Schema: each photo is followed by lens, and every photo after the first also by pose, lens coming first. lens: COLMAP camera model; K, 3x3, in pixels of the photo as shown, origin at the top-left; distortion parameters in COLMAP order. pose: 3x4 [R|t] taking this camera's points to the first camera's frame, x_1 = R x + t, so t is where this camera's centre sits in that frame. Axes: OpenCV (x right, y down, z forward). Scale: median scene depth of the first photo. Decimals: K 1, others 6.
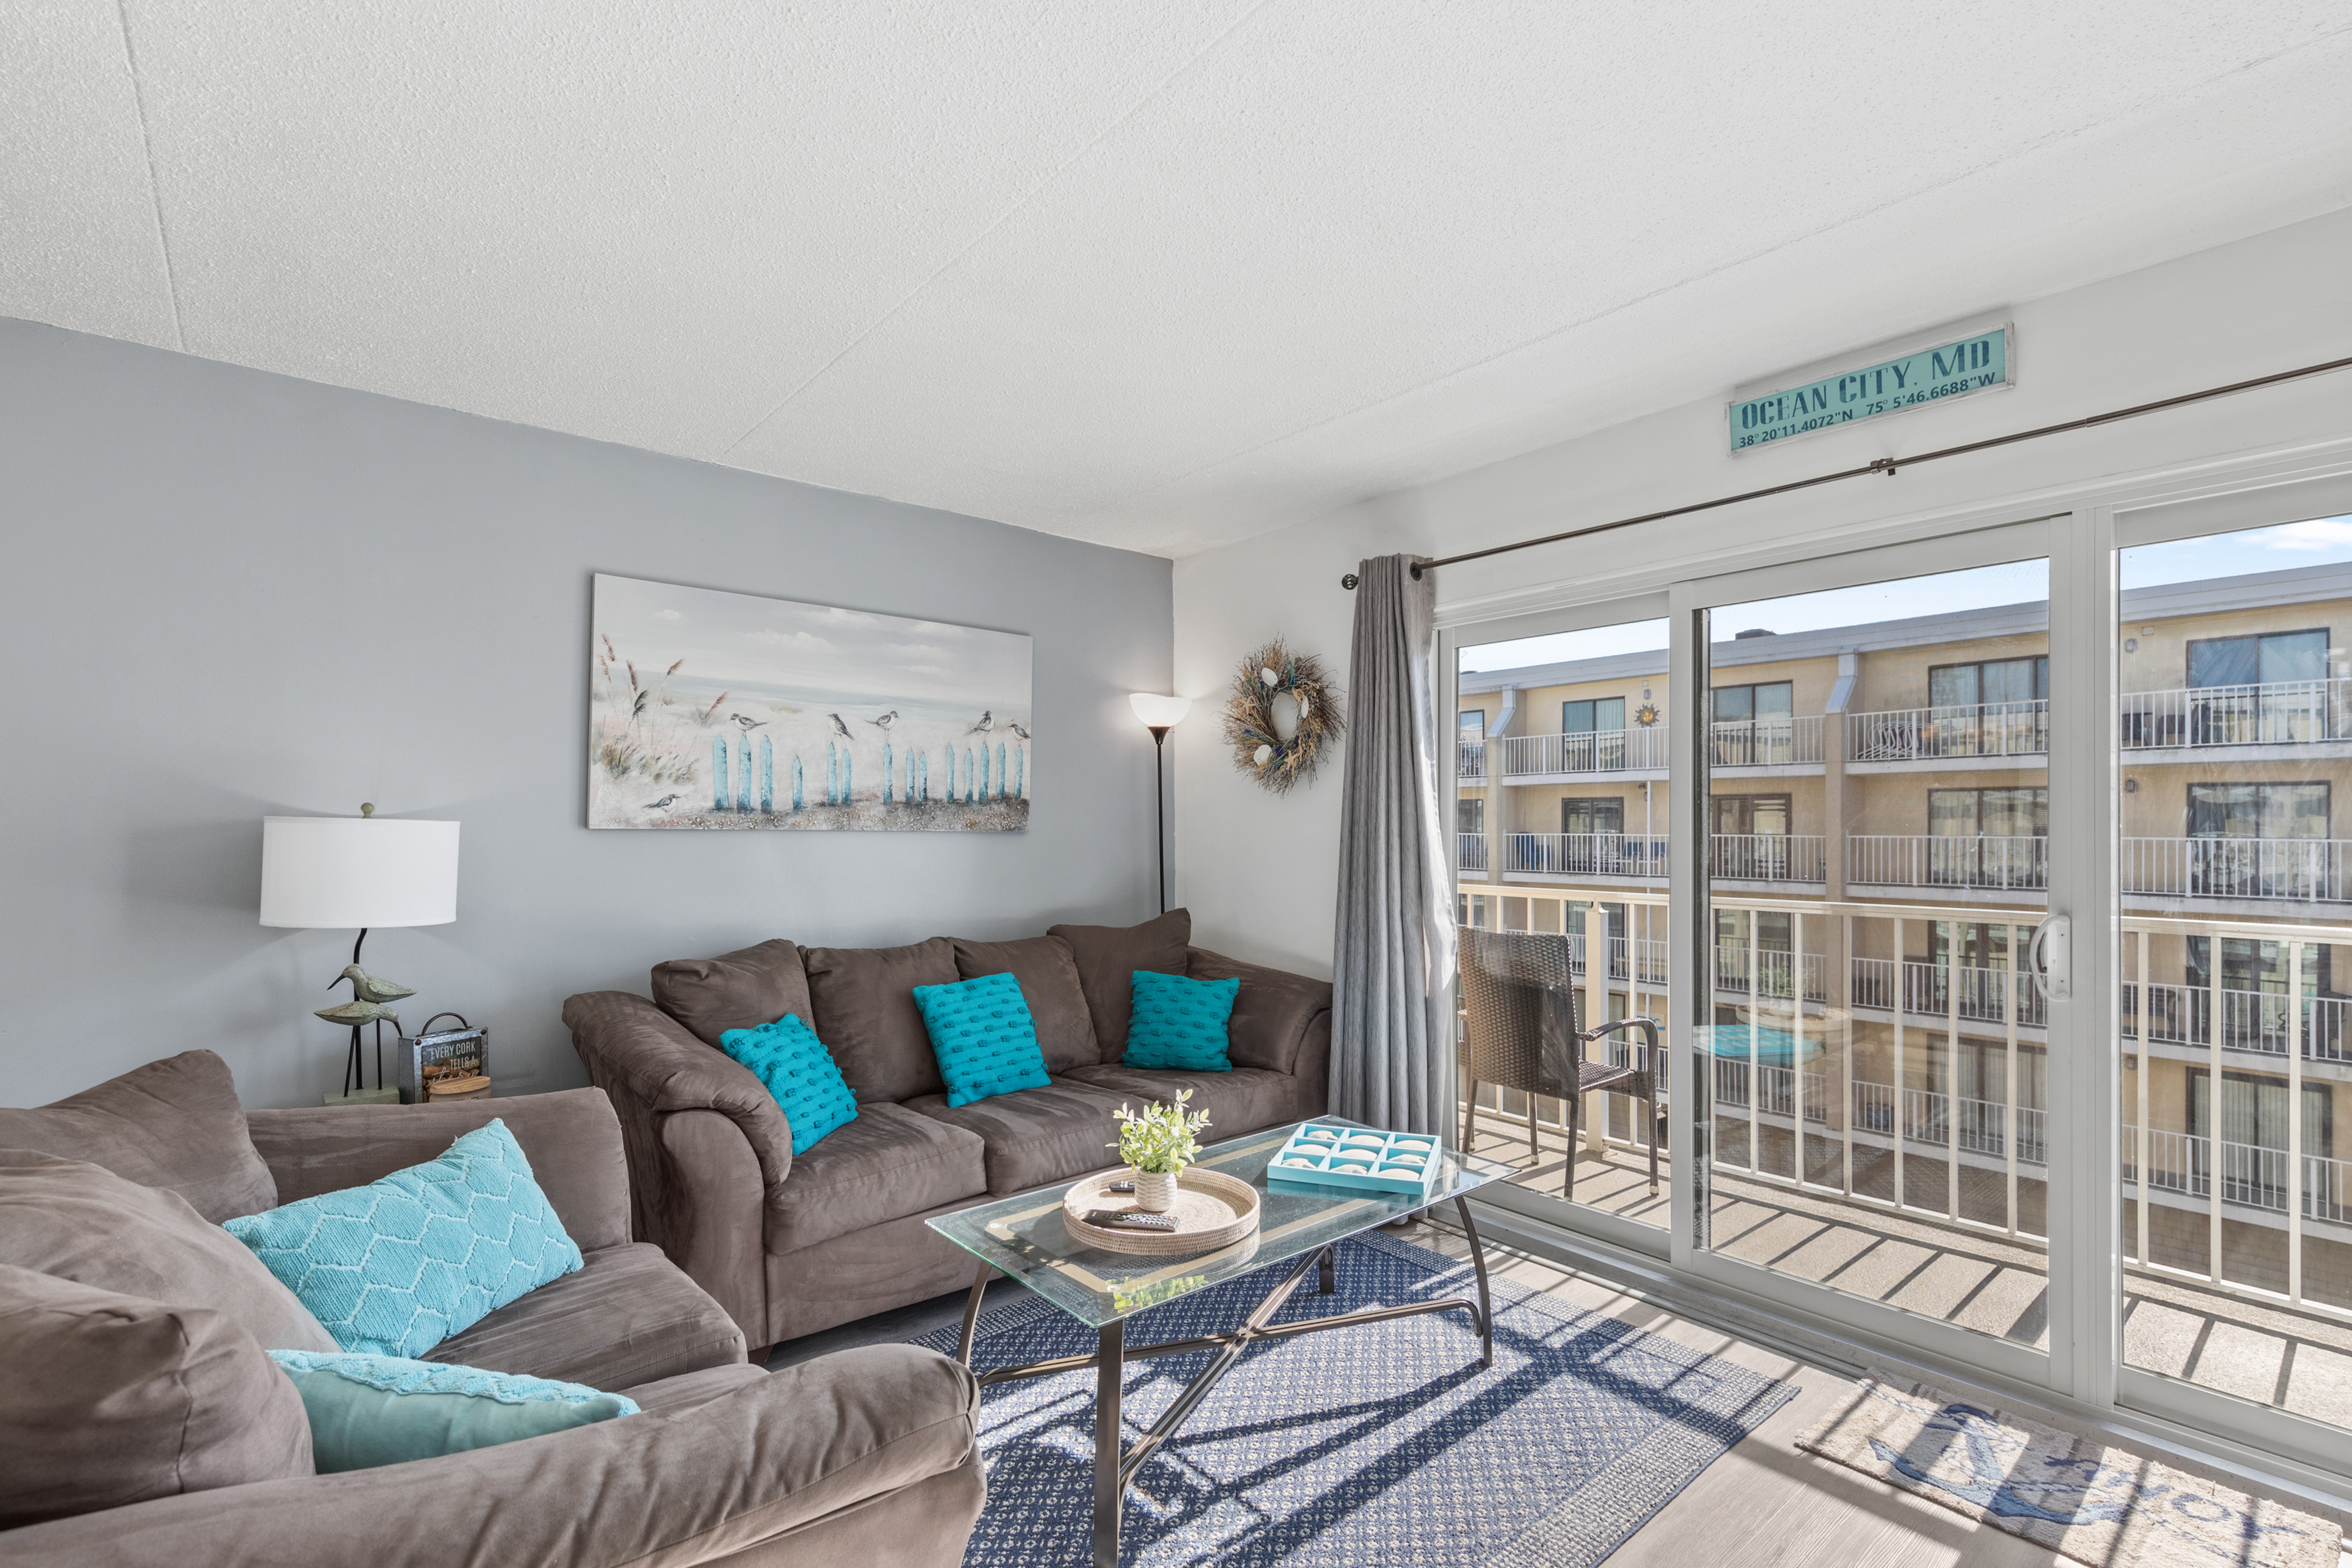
lens RADIAL K [[1080.5, 0, 1168.8], [0, 1080.5, 825.0], [0, 0, 1]] dist [0.000122, 0.000304]
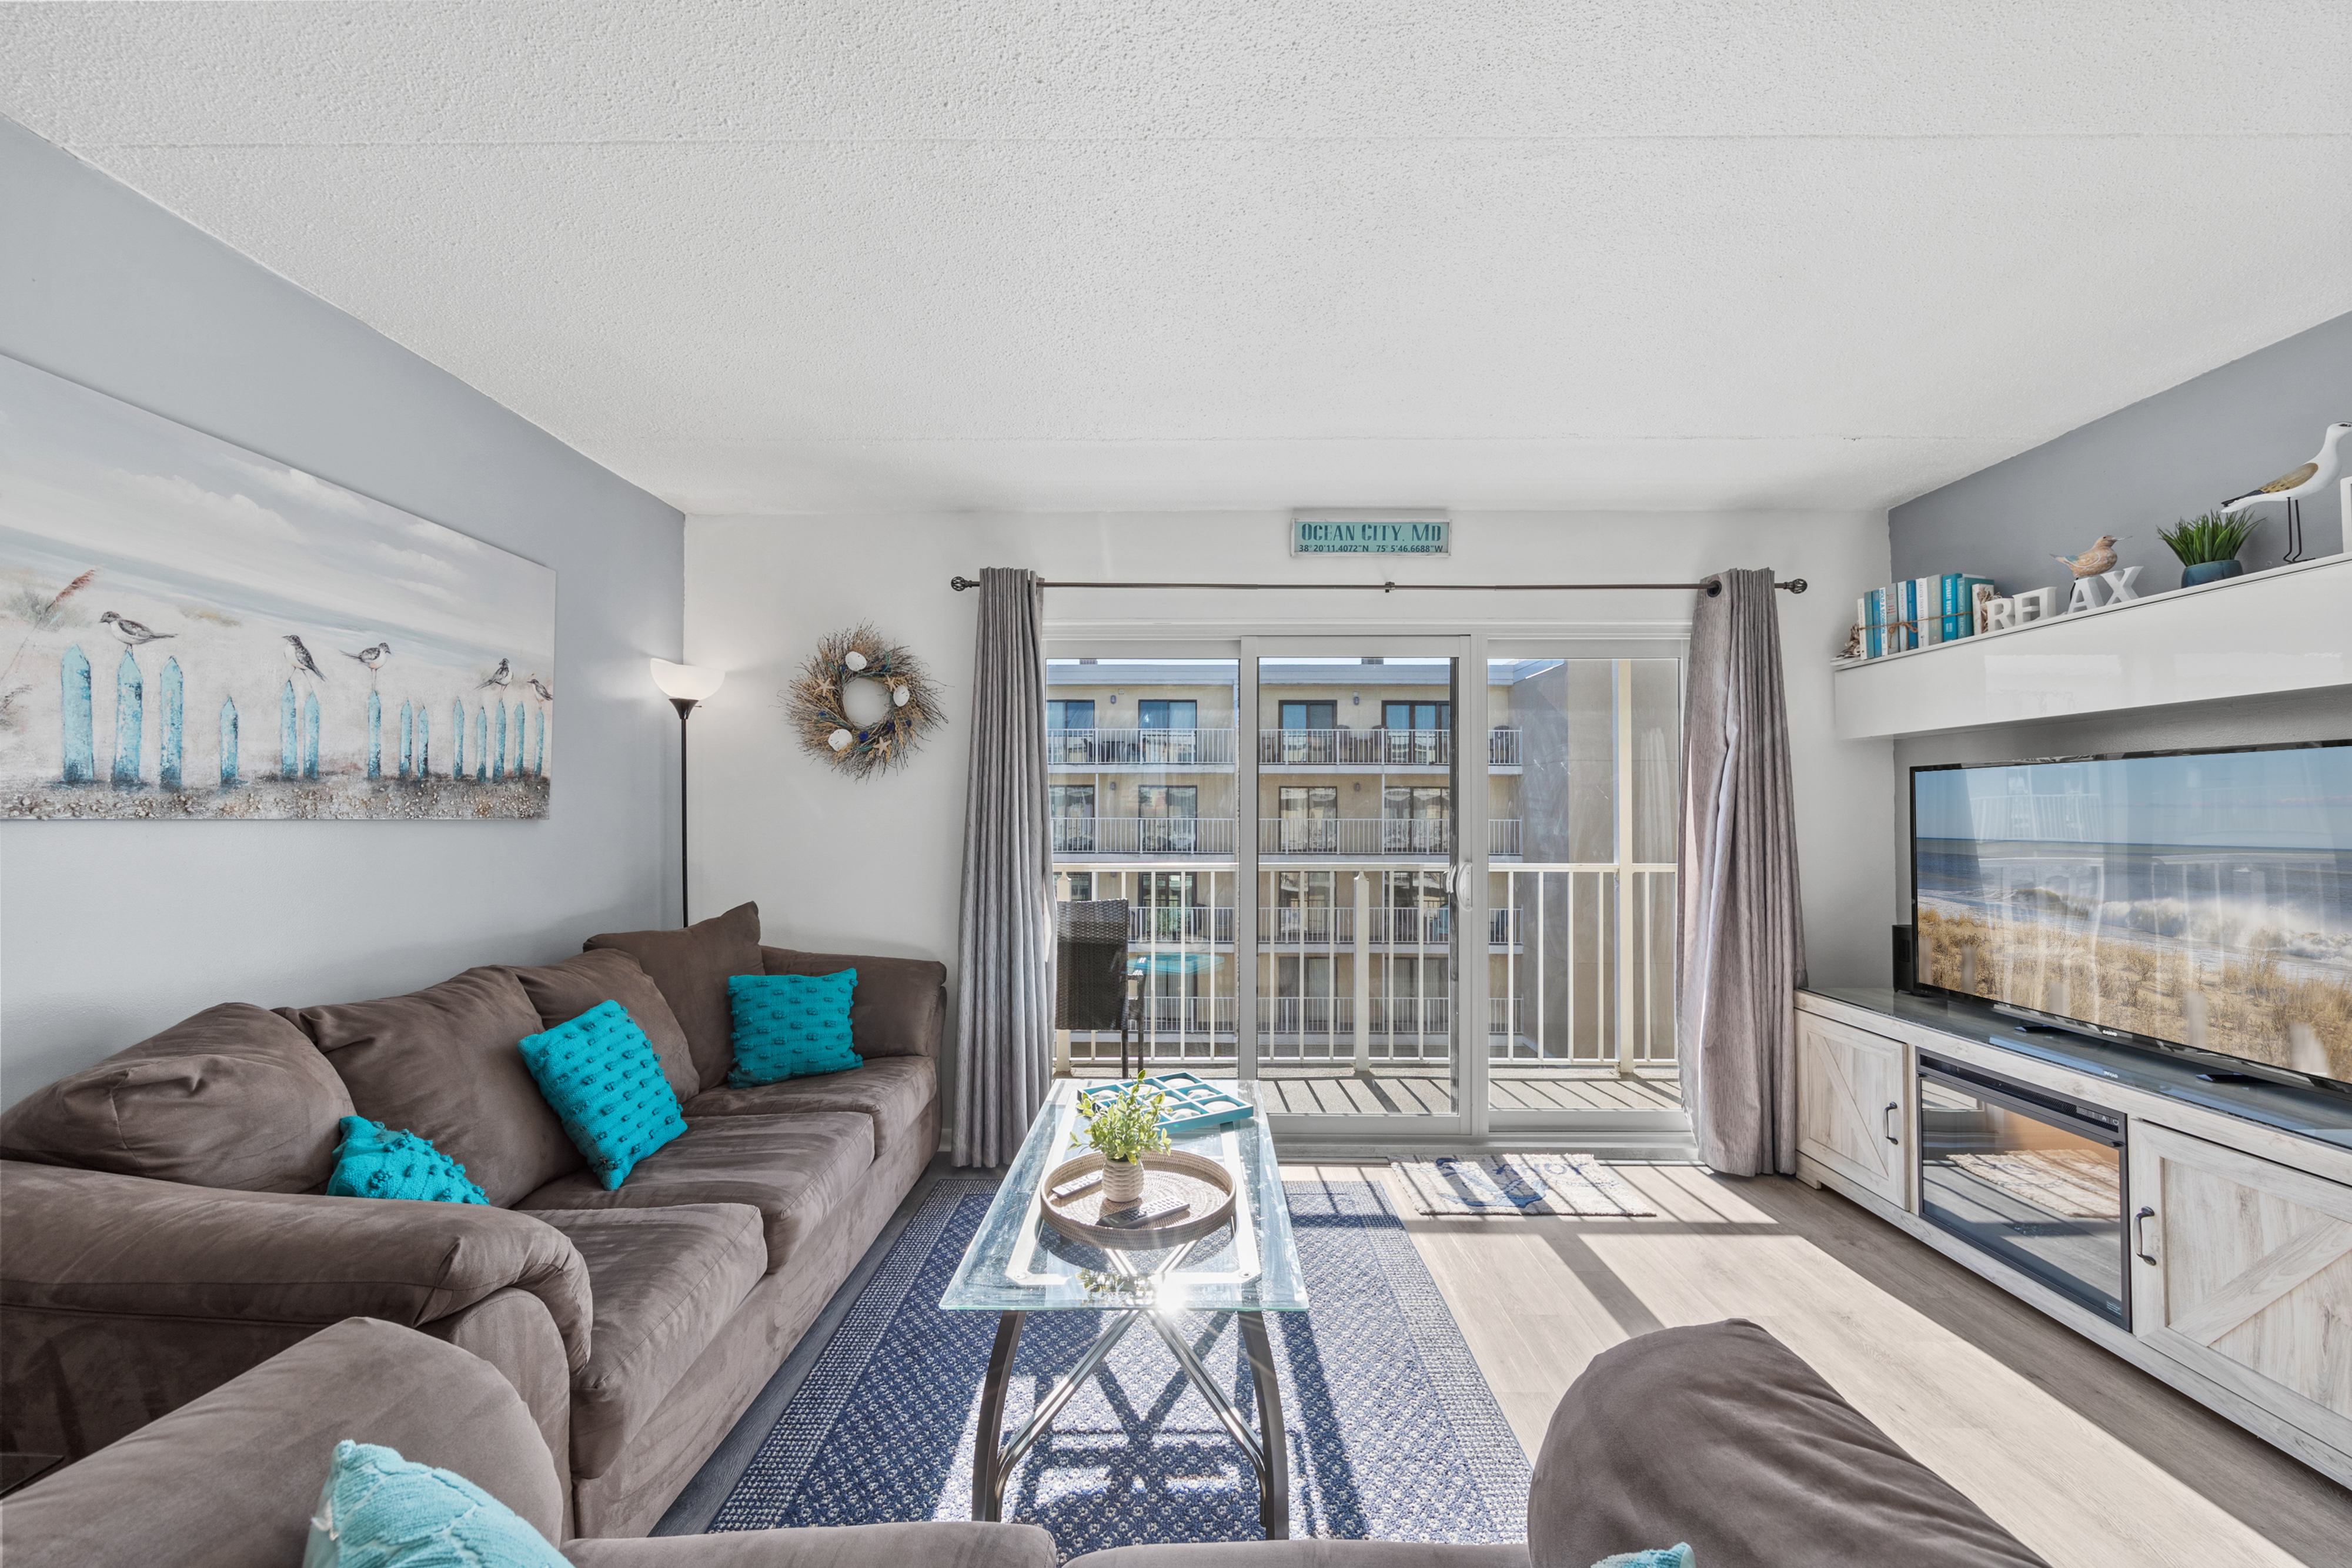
lens RADIAL K [[906.6, 0, 1172.4], [0, 906.6, 794.2], [0, 0, 1]] dist [0.000719, -0.000141]
pose [[0.640530, 0.013309, 0.767818, -0.394265], [0.000102, 0.999848, -0.017416, -0.000441], [-0.767933, 0.011233, 0.640432, 0.269041]]
